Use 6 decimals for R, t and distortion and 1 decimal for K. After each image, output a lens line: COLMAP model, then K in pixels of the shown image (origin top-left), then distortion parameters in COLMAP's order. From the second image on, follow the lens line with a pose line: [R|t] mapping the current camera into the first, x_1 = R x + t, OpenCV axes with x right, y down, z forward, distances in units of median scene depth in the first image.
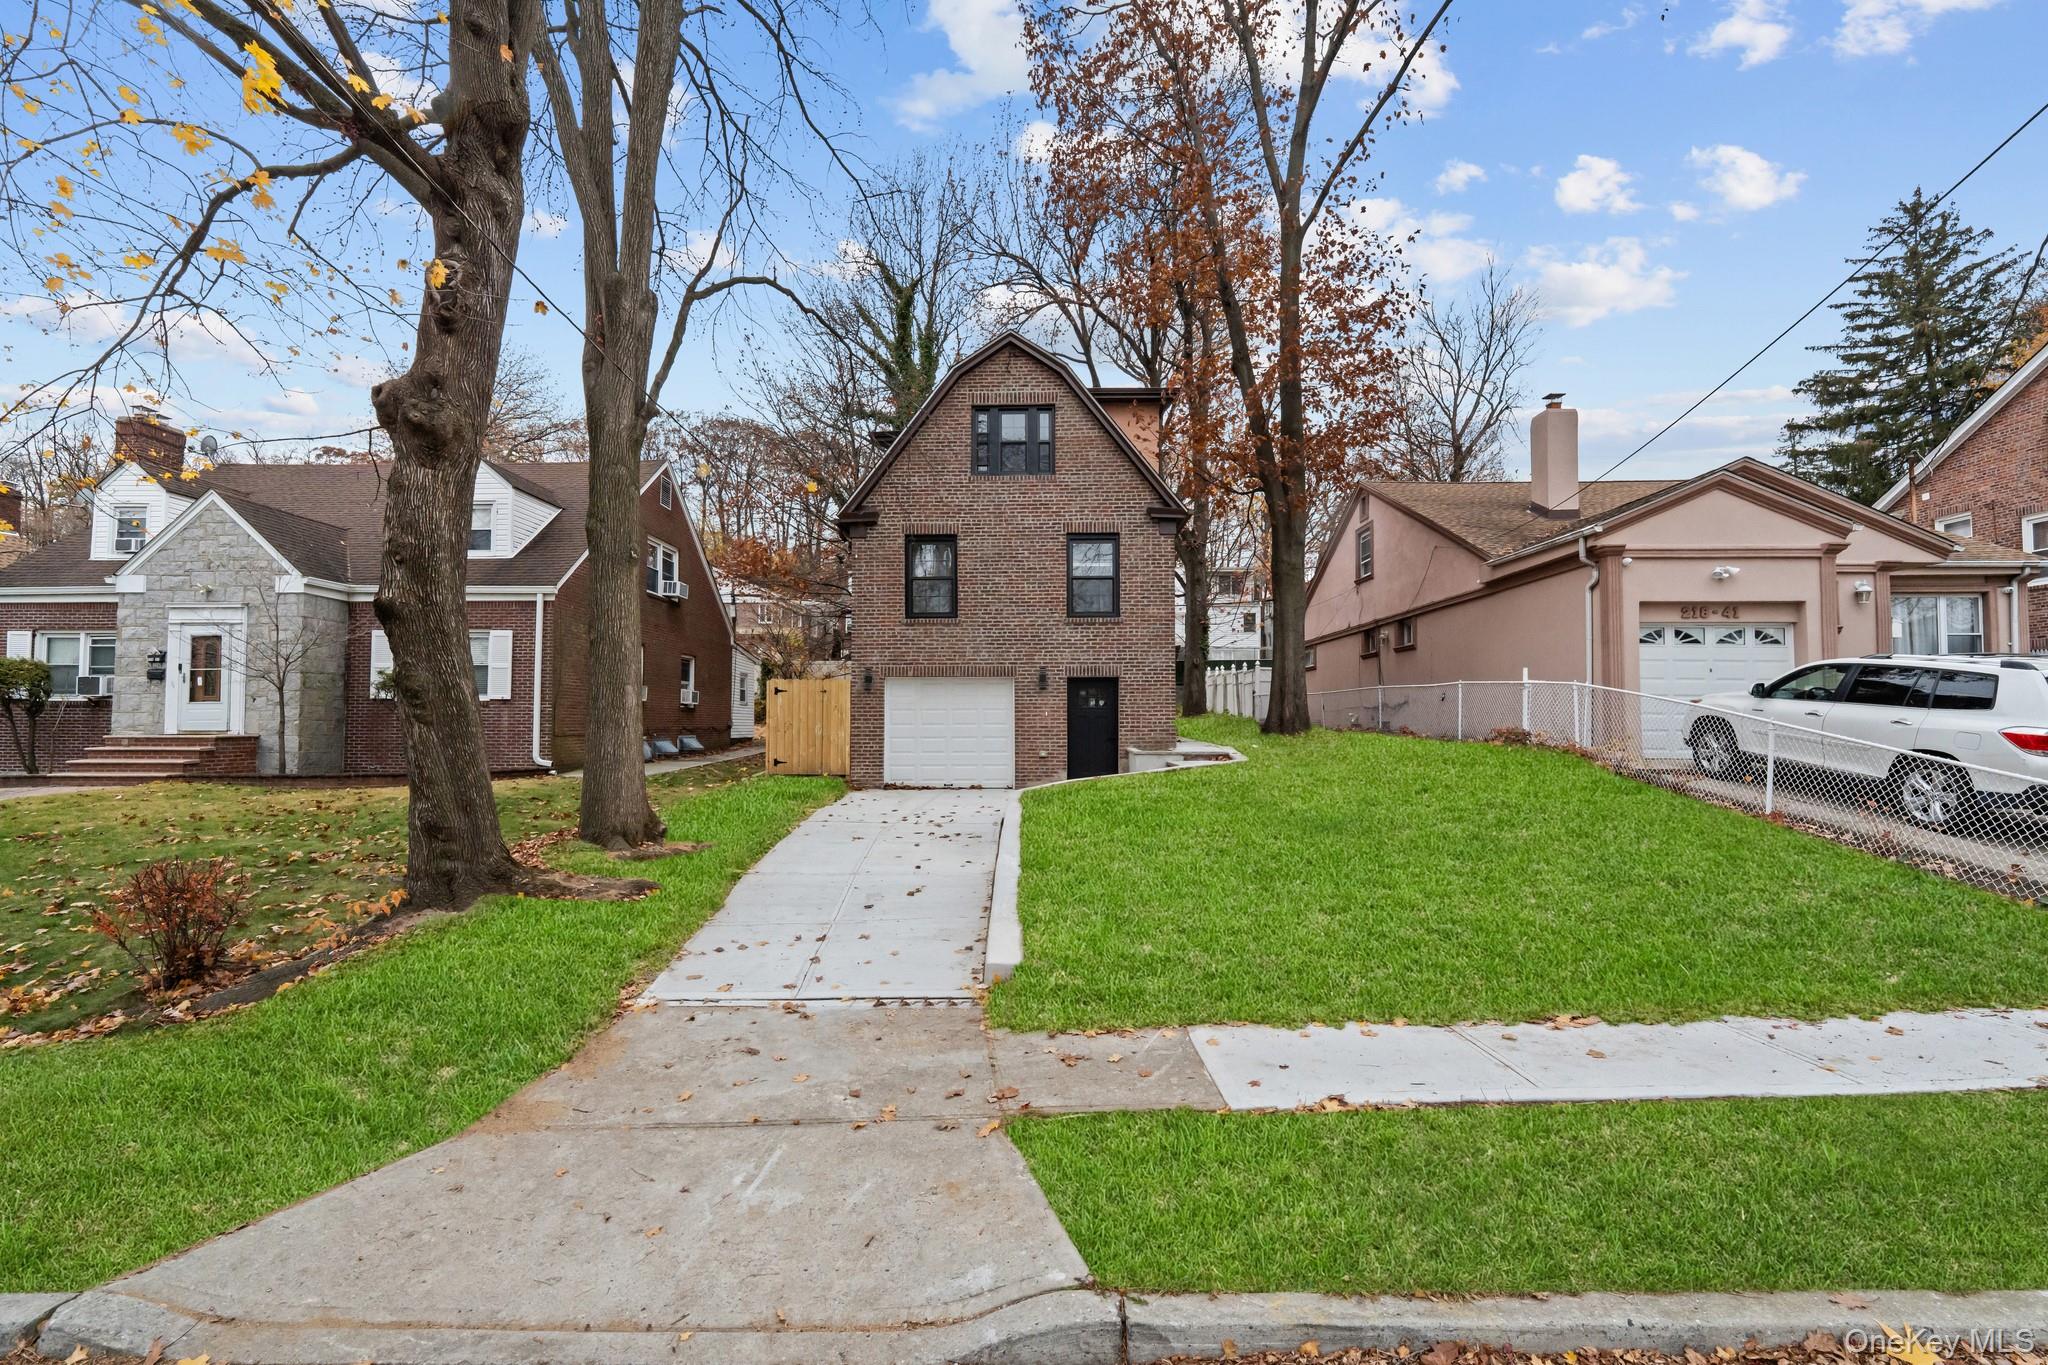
lens RADIAL K [[822.8, 0, 1026.4], [0, 822.8, 689.9], [0, 0, 1]] dist [-0.009085, 0.005344]
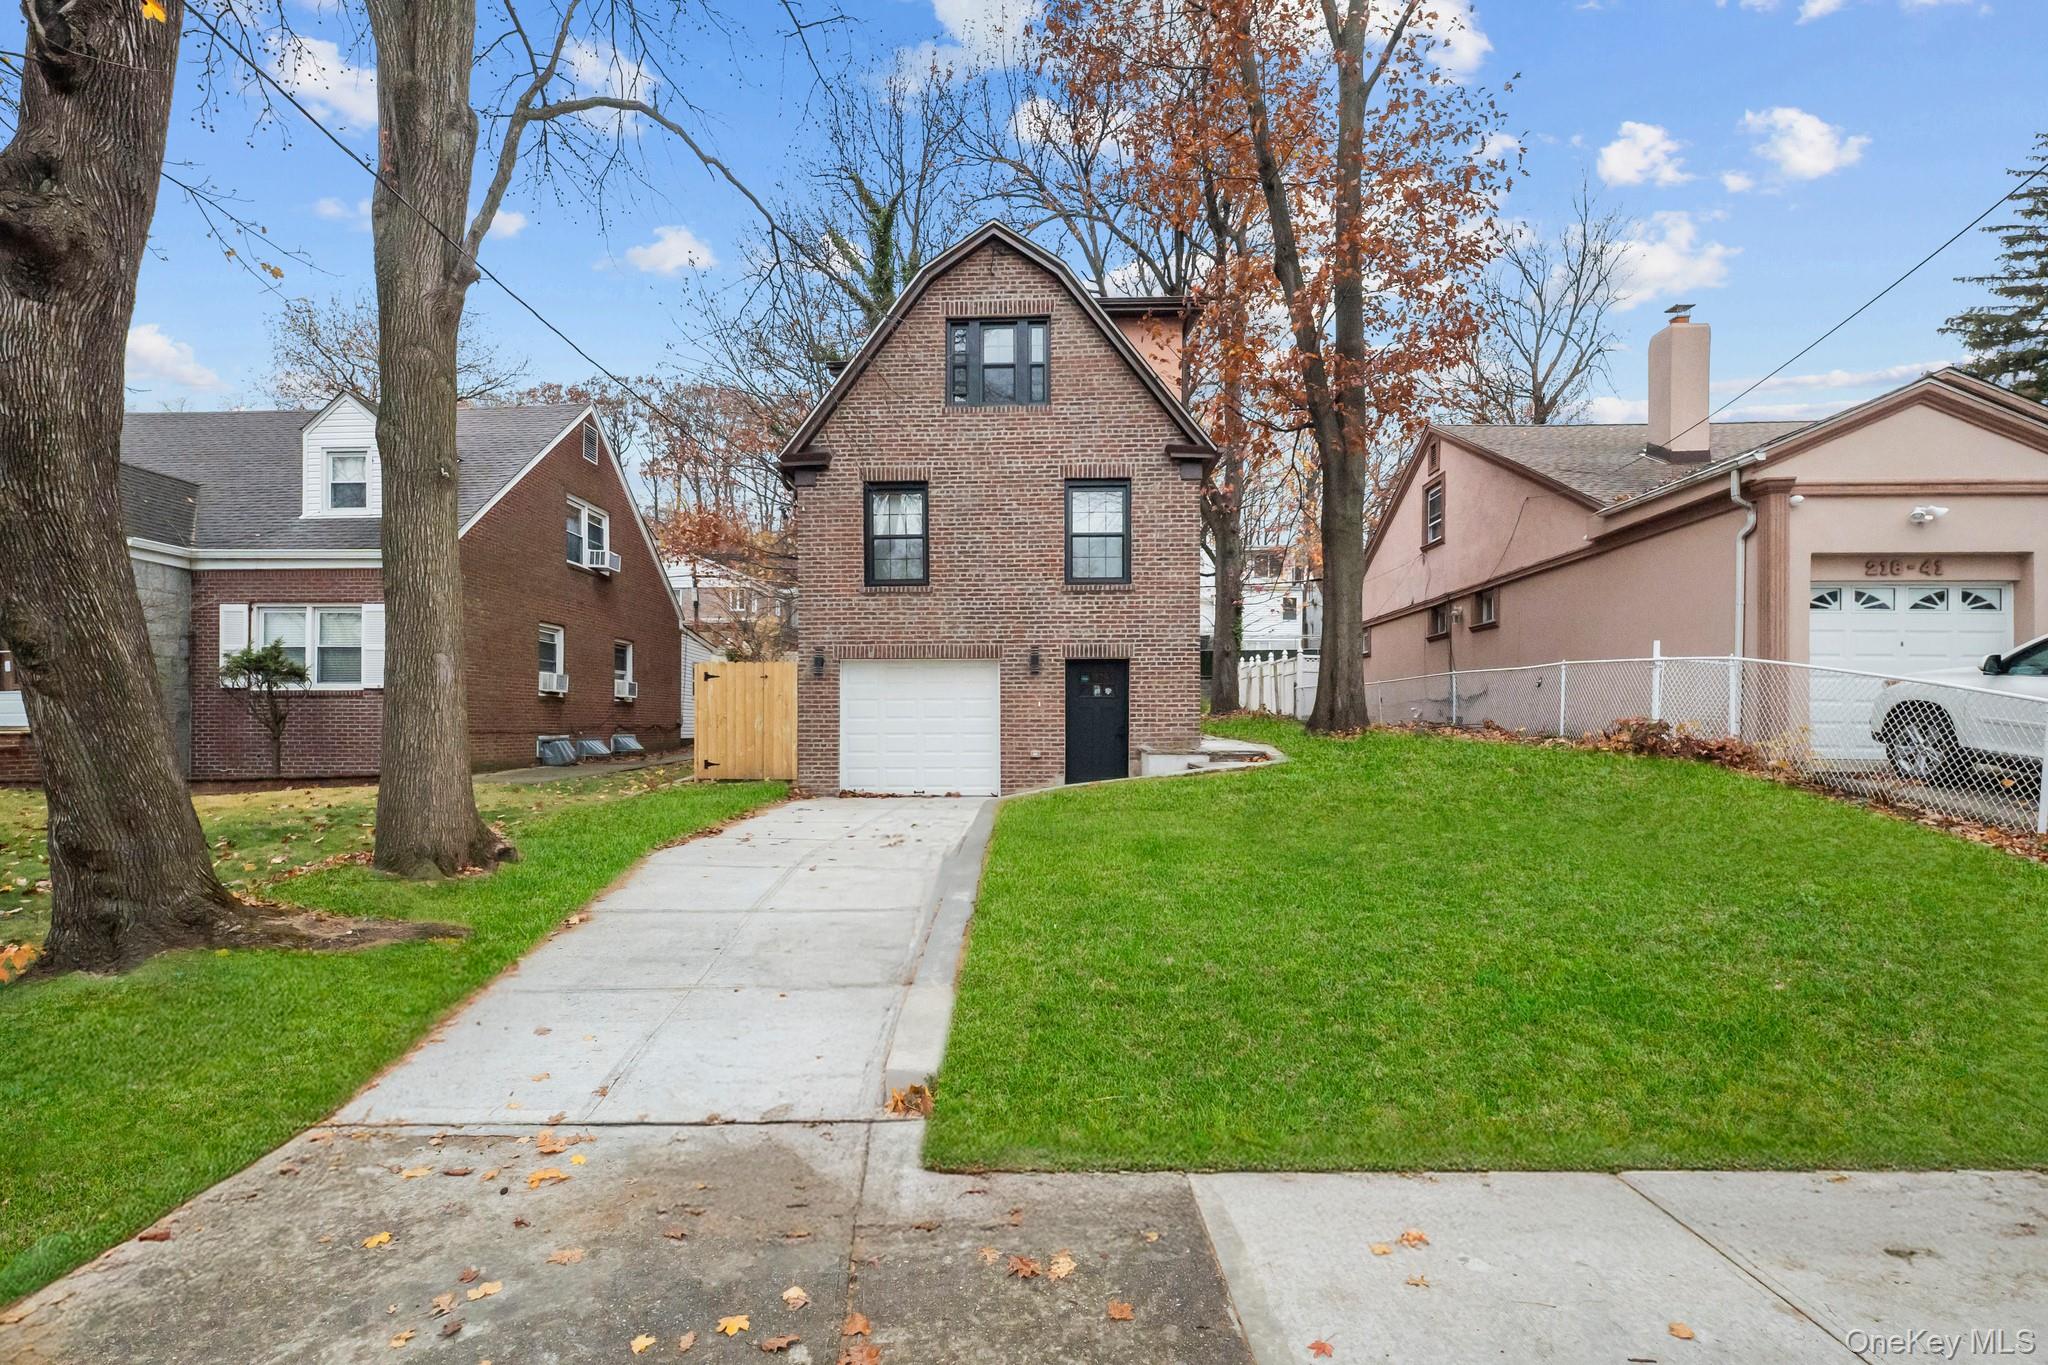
lens RADIAL K [[891.6, 0, 1018.5], [0, 891.6, 724.9], [0, 0, 1]] dist [-0.001327, 0.000042]
pose [[0.999631, -0.001177, -0.027146, 0.026837], [0.002200, 0.999286, 0.037712, 0.015883], [0.027082, -0.037758, 0.998920, 0.121696]]
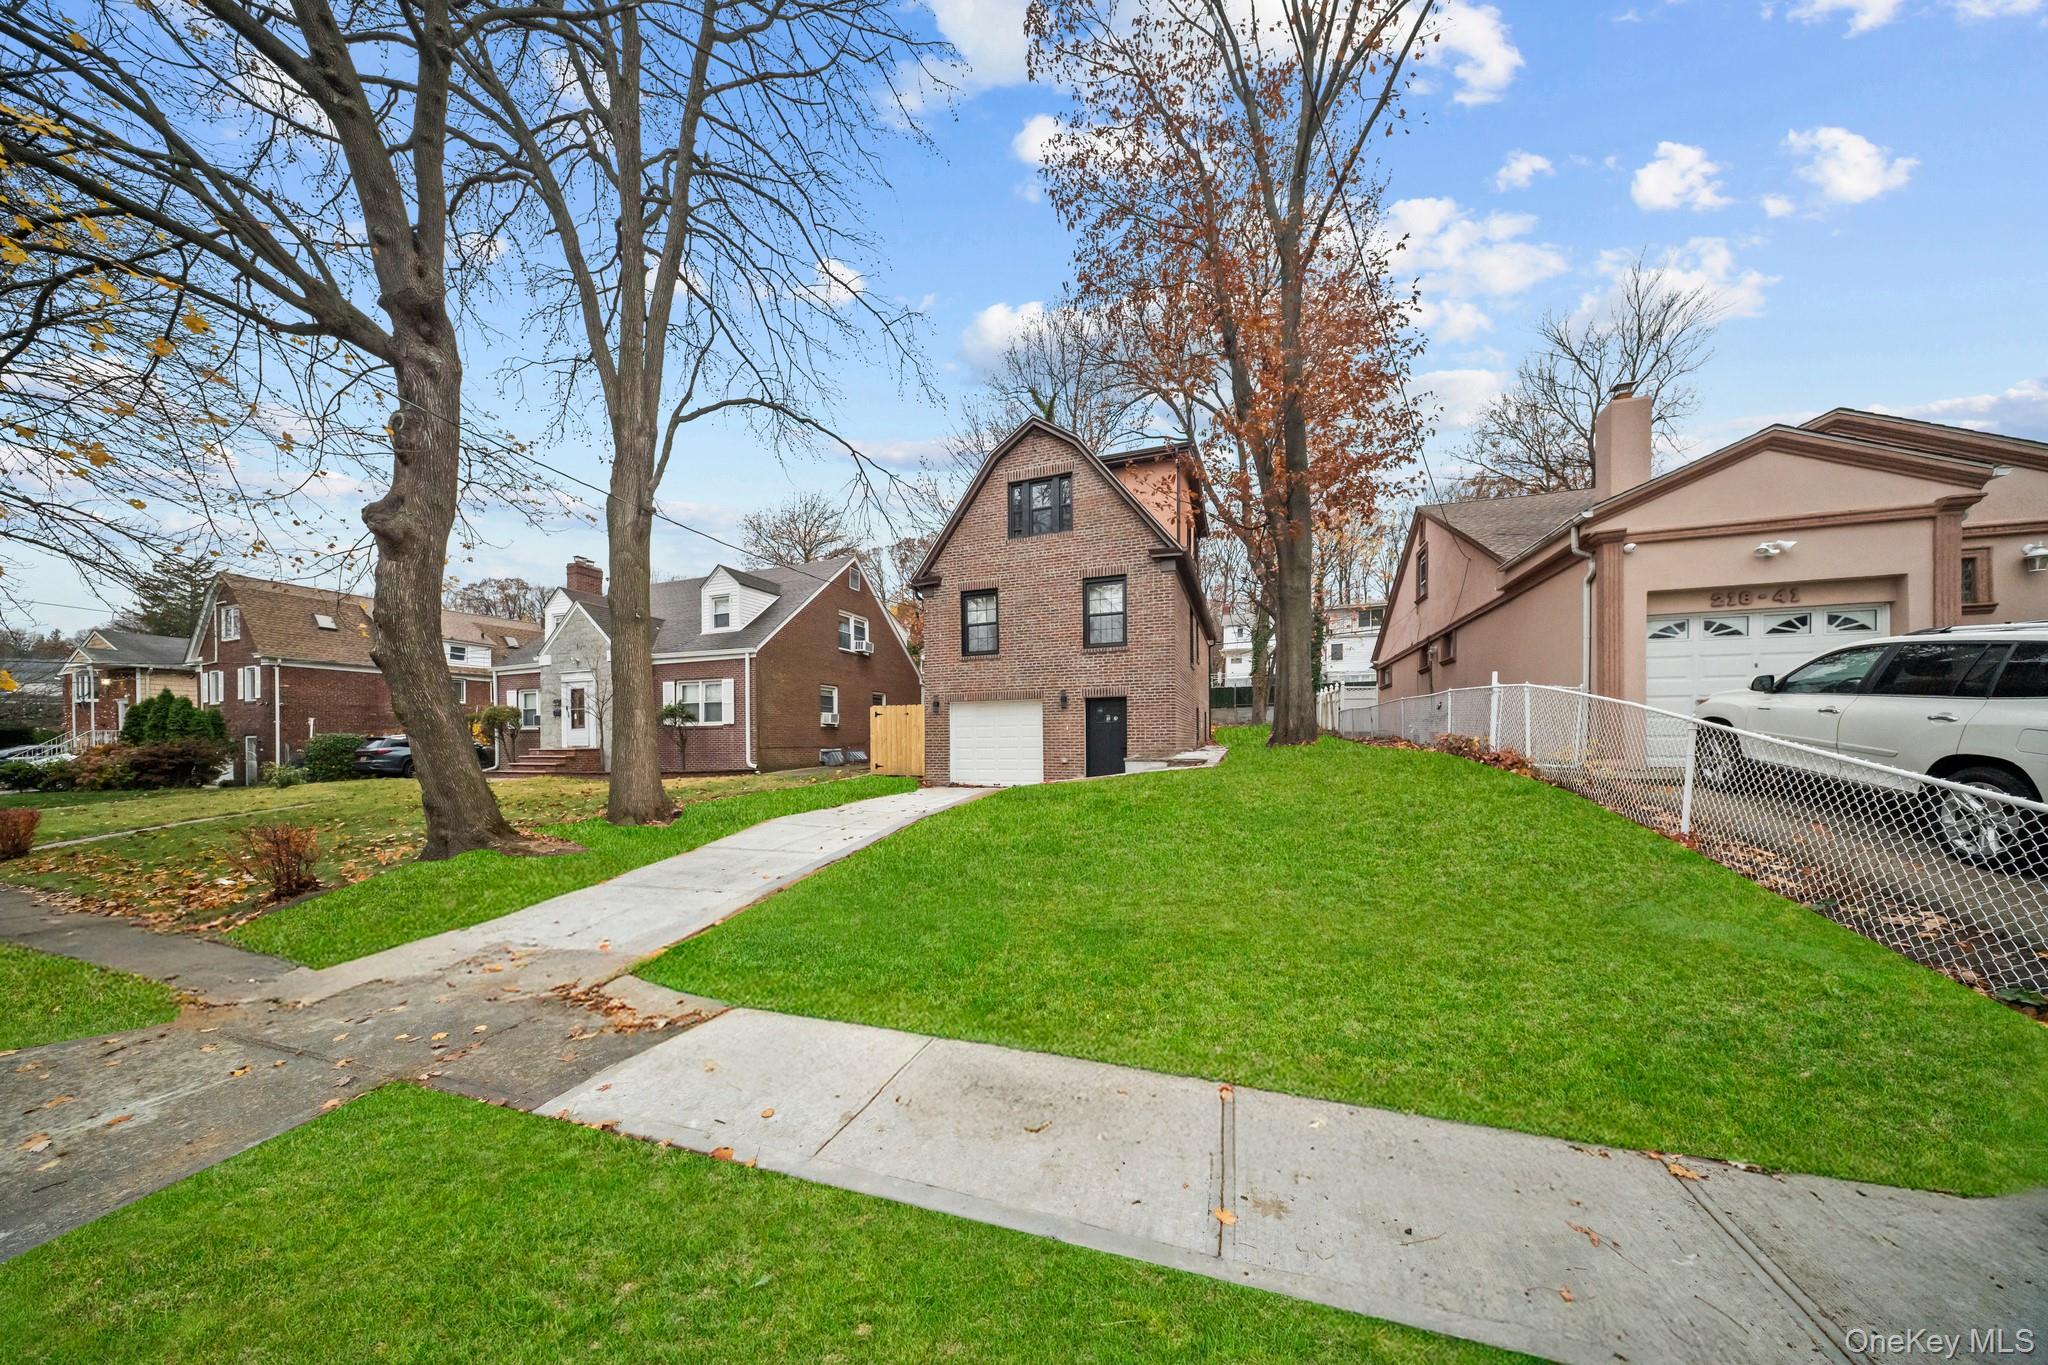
lens RADIAL K [[595.3, 0, 1055.0], [0, 595.3, 743.9], [0, 0, 1]] dist [0.000296, -0.001092]
pose [[0.947467, -0.006839, -0.319782, 0.286222], [0.021881, 0.998815, 0.043467, 0.013321], [0.319106, -0.048181, 0.946494, 0.143631]]
